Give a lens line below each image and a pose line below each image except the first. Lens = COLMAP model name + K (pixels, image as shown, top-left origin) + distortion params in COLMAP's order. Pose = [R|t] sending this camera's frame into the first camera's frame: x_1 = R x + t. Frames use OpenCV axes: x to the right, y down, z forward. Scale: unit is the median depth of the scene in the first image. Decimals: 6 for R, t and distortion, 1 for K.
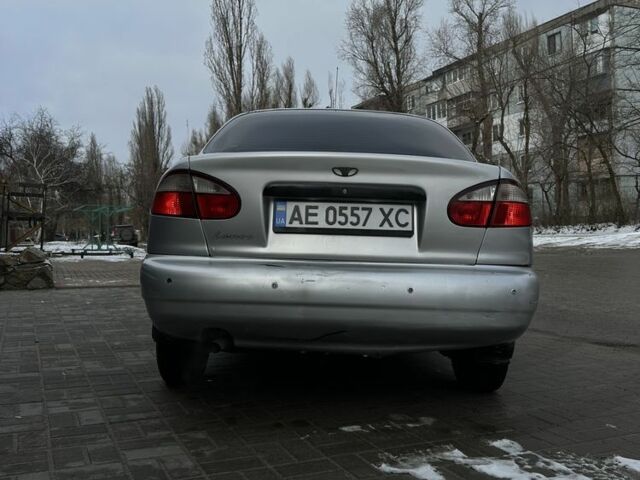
lens RADIAL K [[591.8, 0, 320.0], [0, 591.8, 240.0], [0, 0, 1]] dist [0.003447, -0.004823]
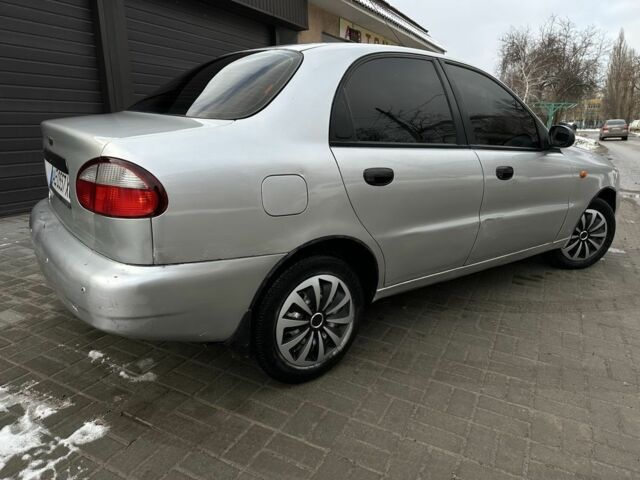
lens RADIAL K [[442.1, 0, 320.0], [0, 442.1, 240.0], [0, 0, 1]] dist [0.000793, -0.000591]
pose [[0.607796, 0.222121, -0.762395, 1.093158], [-0.024532, 0.964876, 0.261557, -0.186850], [0.793714, -0.140271, 0.591897, 0.935761]]
